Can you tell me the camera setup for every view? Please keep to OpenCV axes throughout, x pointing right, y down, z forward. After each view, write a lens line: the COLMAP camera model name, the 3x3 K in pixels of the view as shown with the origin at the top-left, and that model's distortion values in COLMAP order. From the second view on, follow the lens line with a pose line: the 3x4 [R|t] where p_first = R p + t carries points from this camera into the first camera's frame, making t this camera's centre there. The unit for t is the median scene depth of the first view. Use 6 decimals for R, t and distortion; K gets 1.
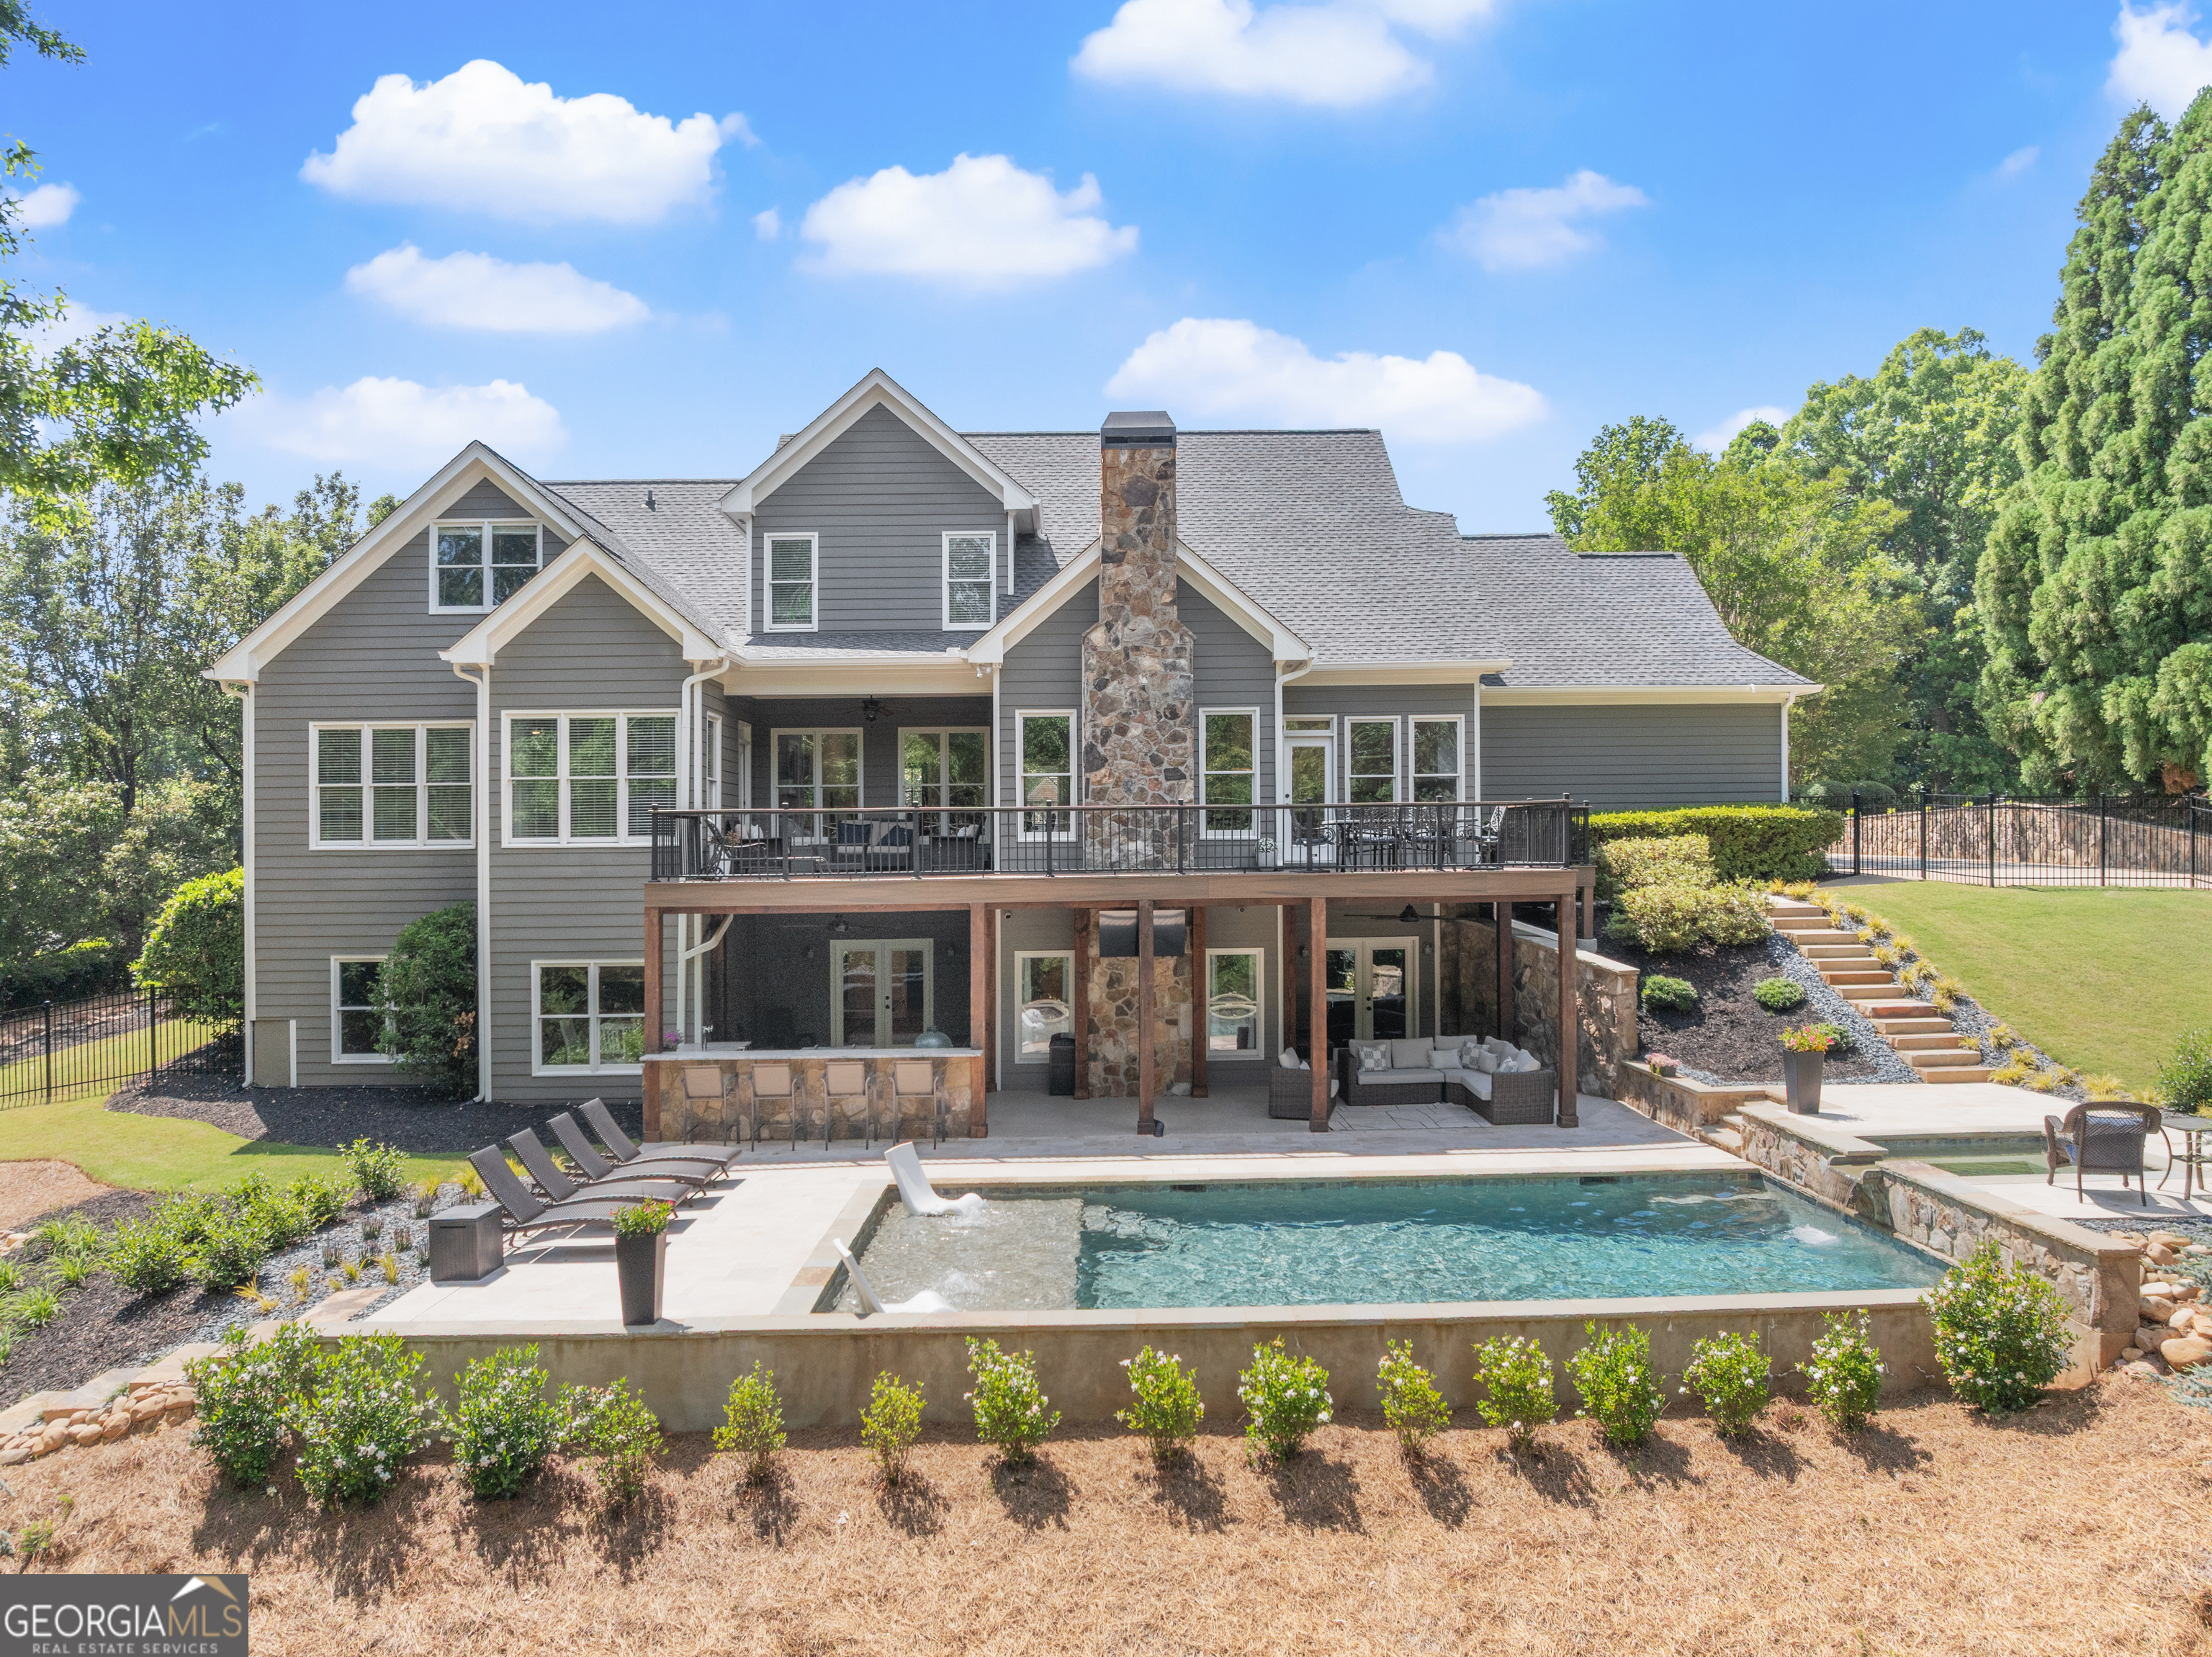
lens RADIAL K [[1561.6, 0, 1095.9], [0, 1561.6, 830.4], [0, 0, 1]] dist [-0.035962, 0.001550]
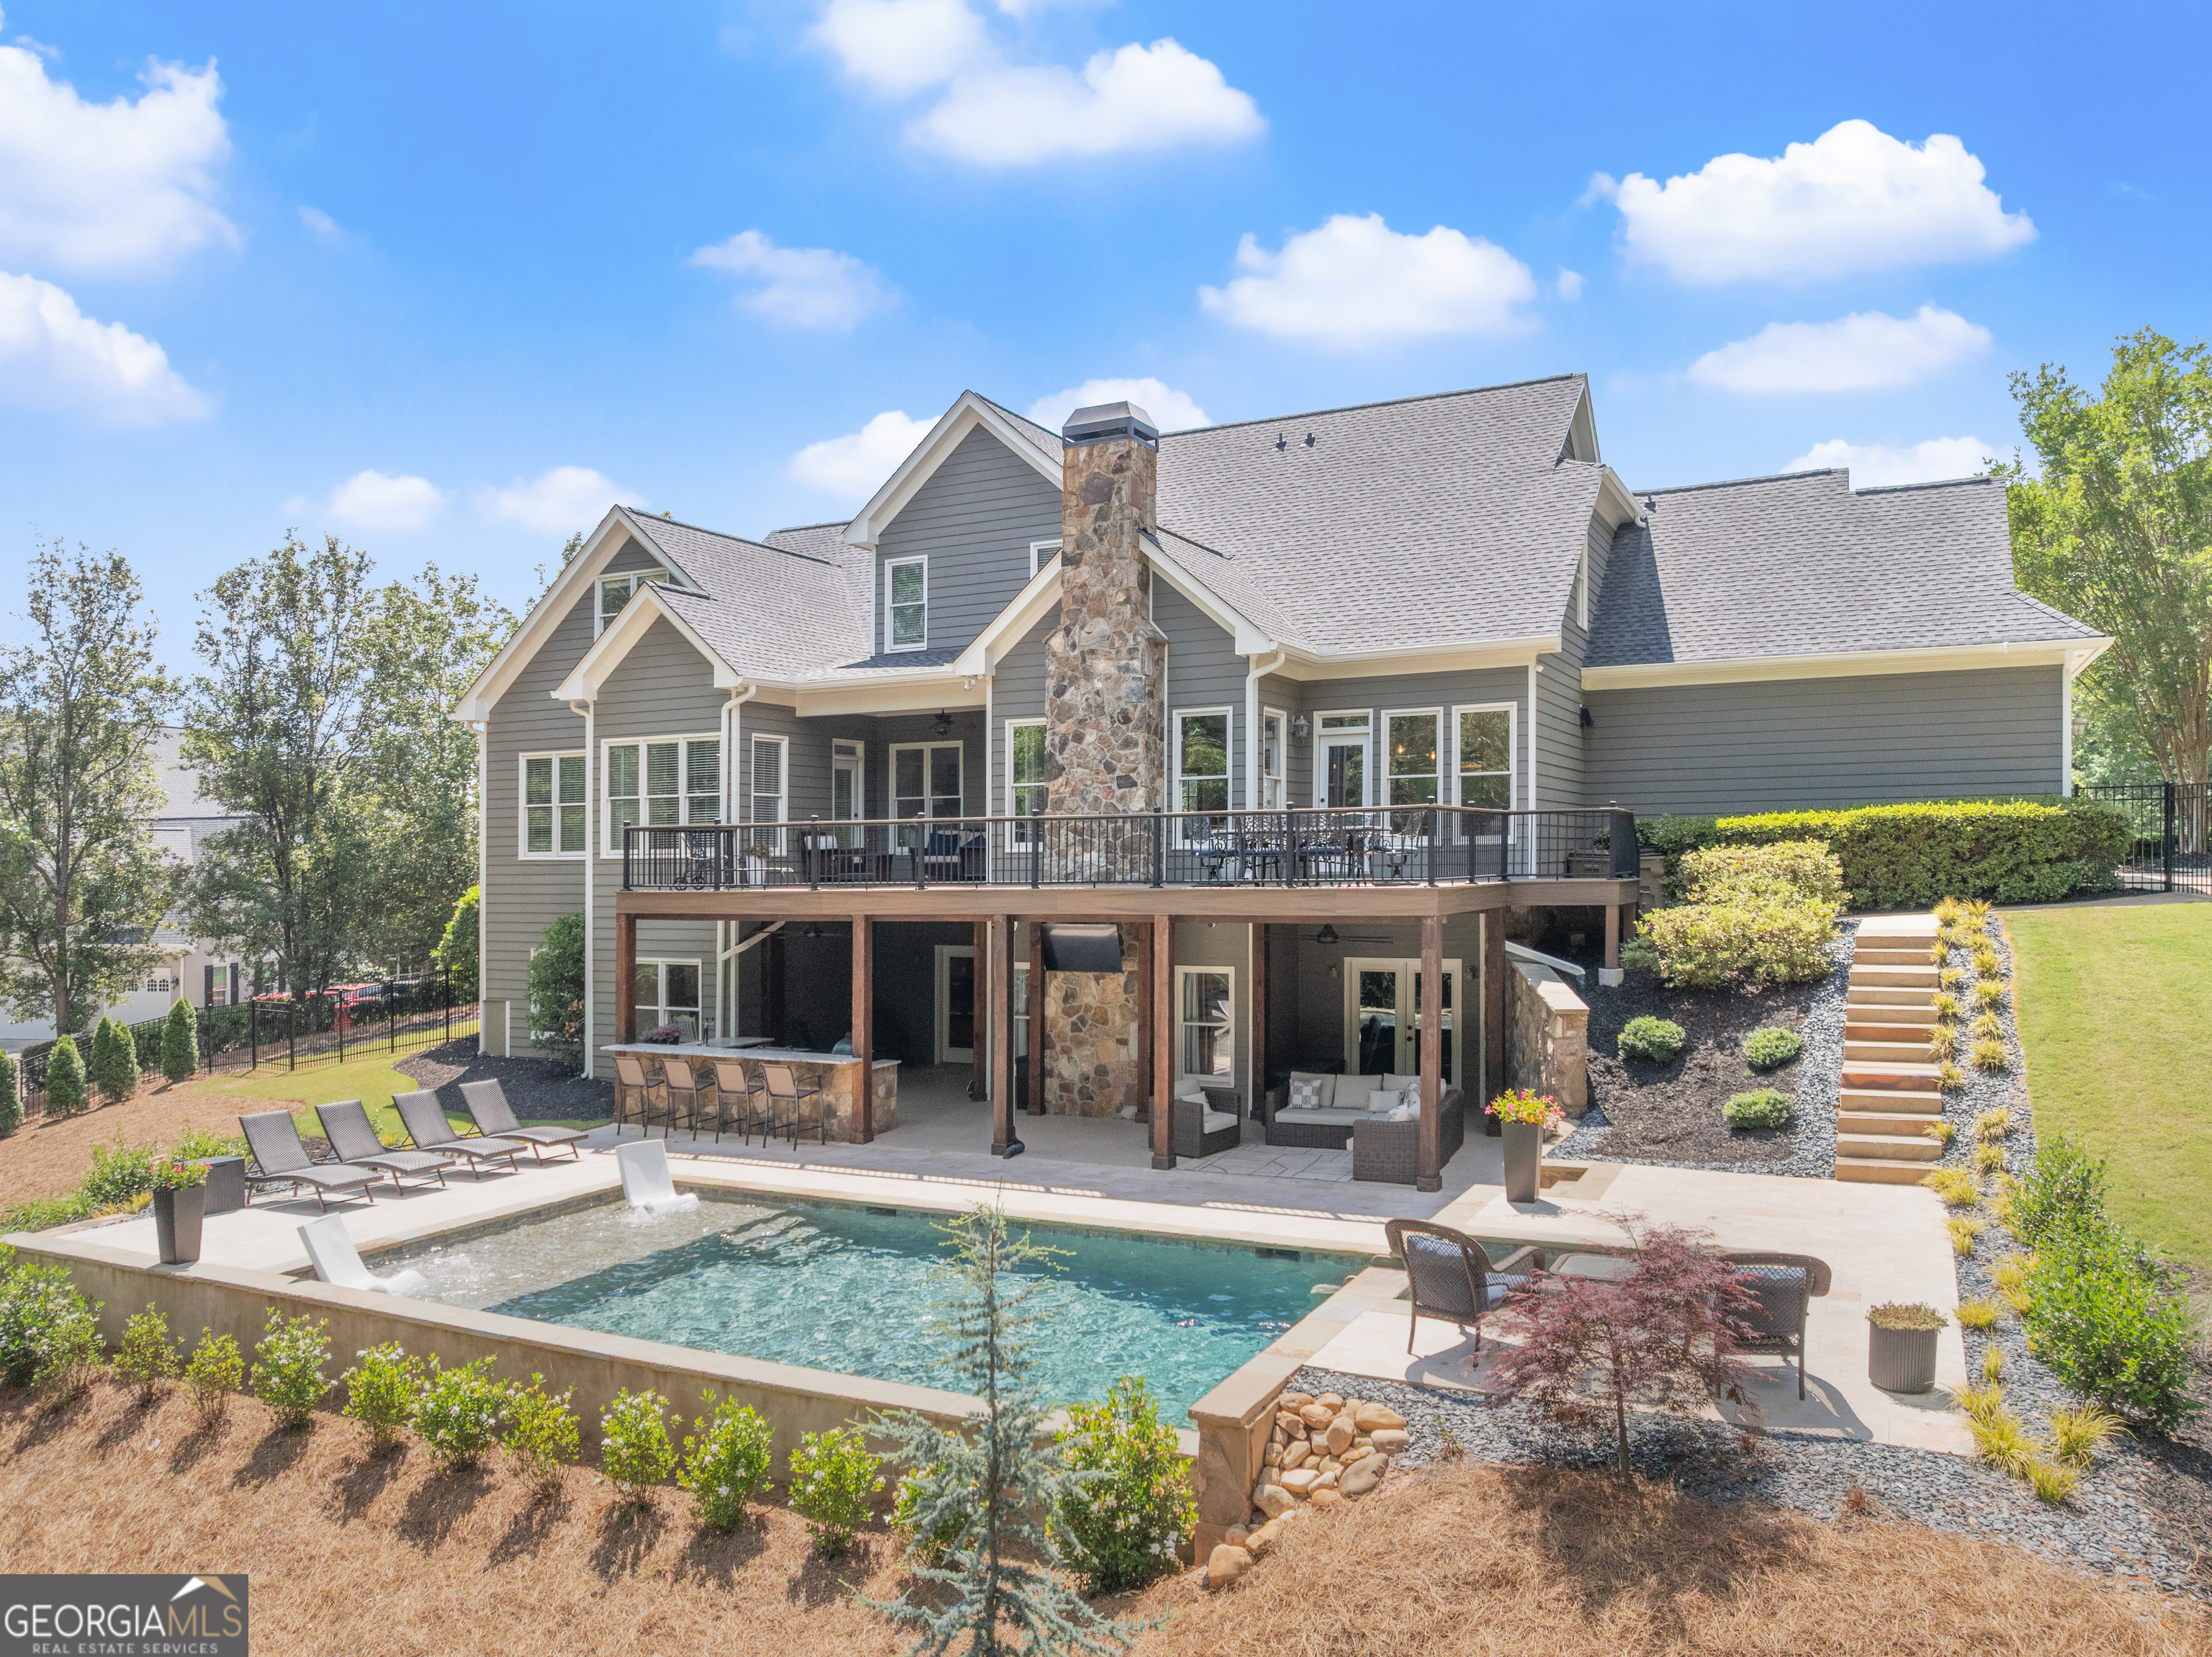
lens RADIAL K [[1561.6, 0, 1097.9], [0, 1561.6, 836.9], [0, 0, 1]] dist [-0.035962, 0.001550]
pose [[0.886590, -0.006349, -0.462512, 0.473484], [0.008875, 0.999955, 0.003285, -0.005534], [0.462470, -0.007017, 0.886607, 0.146468]]
